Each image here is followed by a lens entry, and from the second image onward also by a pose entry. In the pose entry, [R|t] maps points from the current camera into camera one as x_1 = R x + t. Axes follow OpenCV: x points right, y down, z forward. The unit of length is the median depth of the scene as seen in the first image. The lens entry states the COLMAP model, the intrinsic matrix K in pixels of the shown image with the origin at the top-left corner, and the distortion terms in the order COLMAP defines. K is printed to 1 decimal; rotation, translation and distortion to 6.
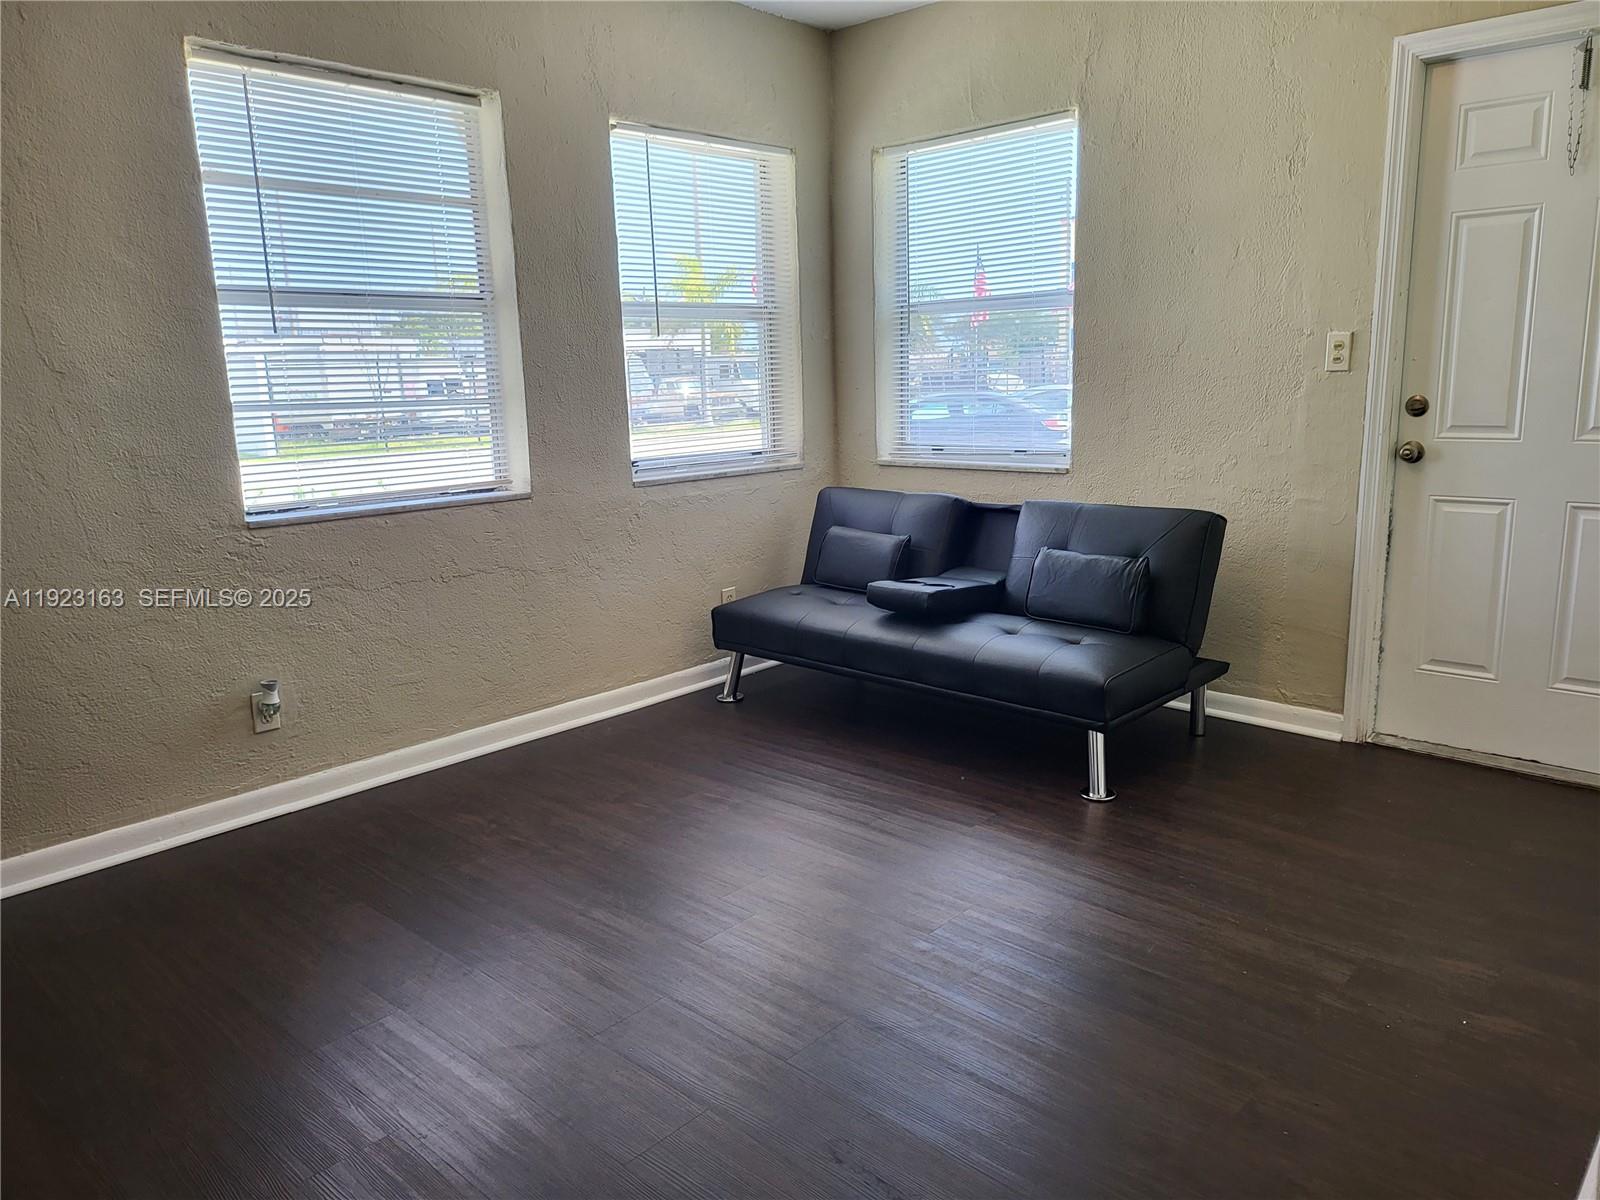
lens RADIAL K [[1113.4, 0, 804.8], [0, 1113.4, 611.0], [0, 0, 1]] dist [0.069814, -0.091749]
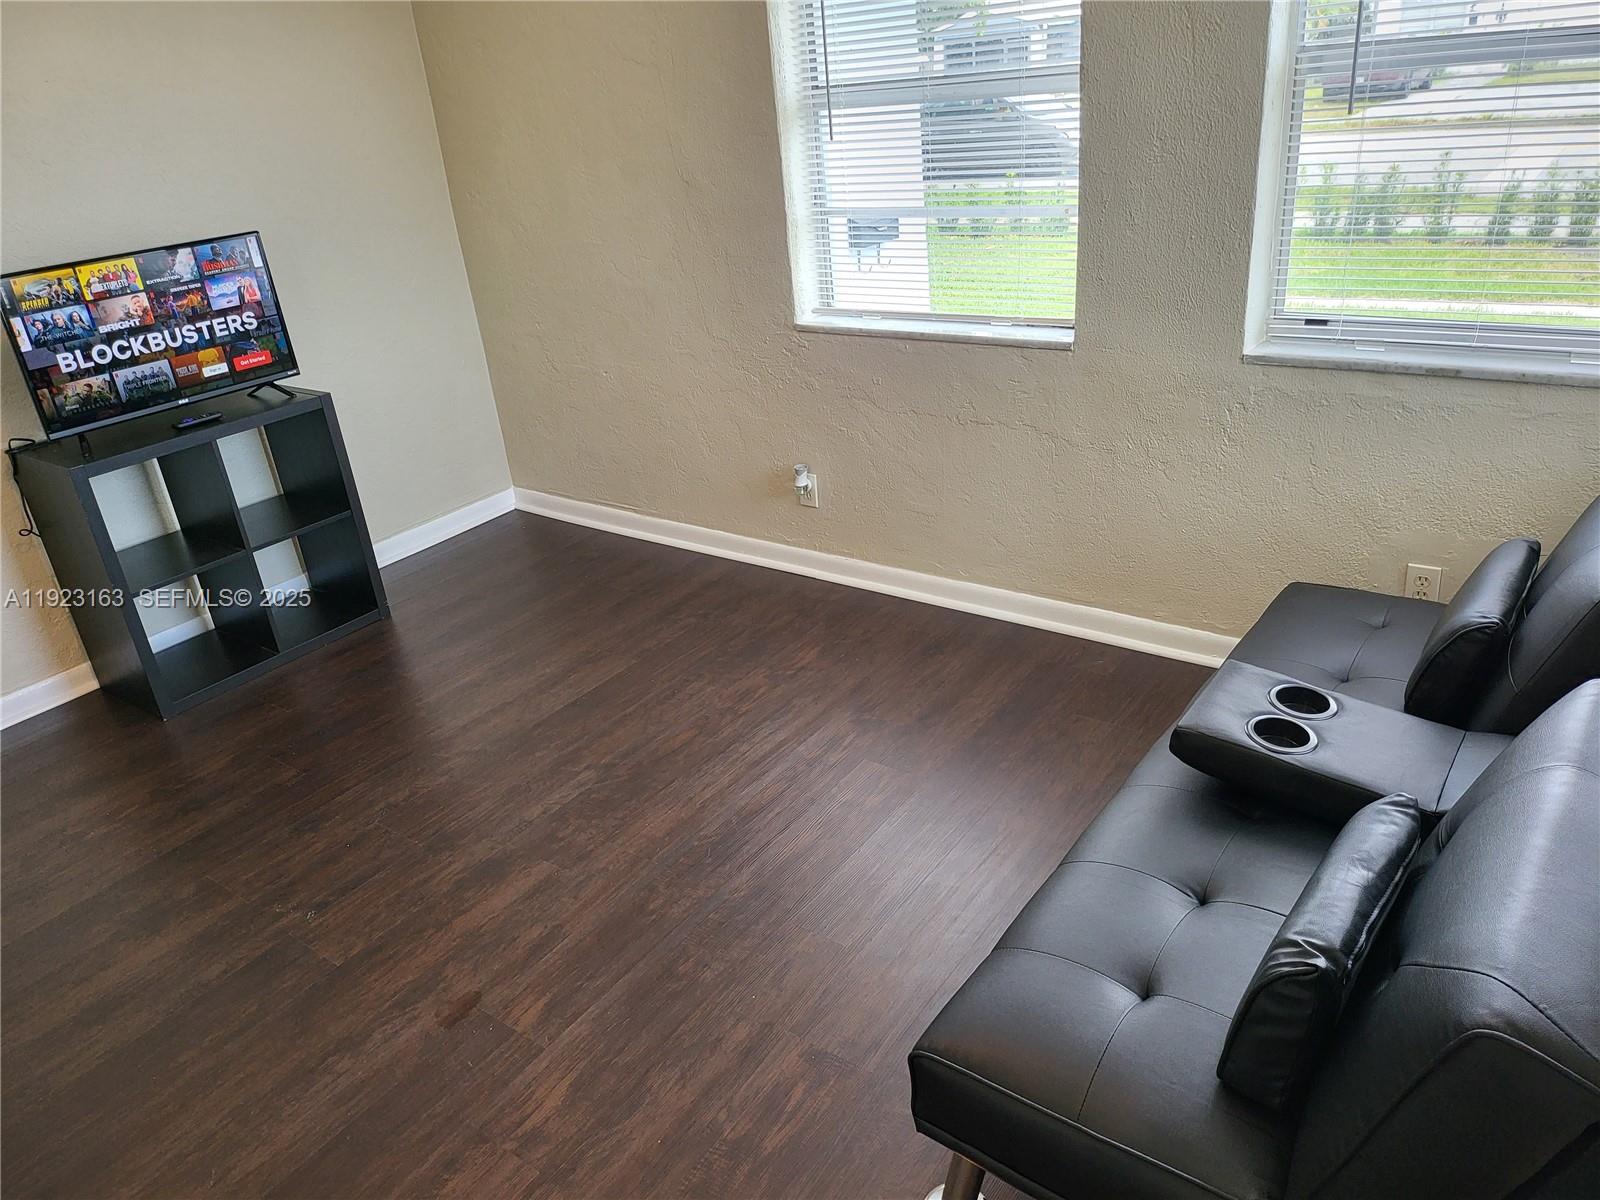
lens RADIAL K [[1113.4, 0, 804.8], [0, 1113.4, 611.0], [0, 0, 1]] dist [0.069814, -0.091749]
pose [[0.126427, 0.453840, -0.882069, 0.534419], [-0.124182, 0.889450, 0.439839, -0.276187], [0.984172, 0.053929, 0.168810, 0.739816]]
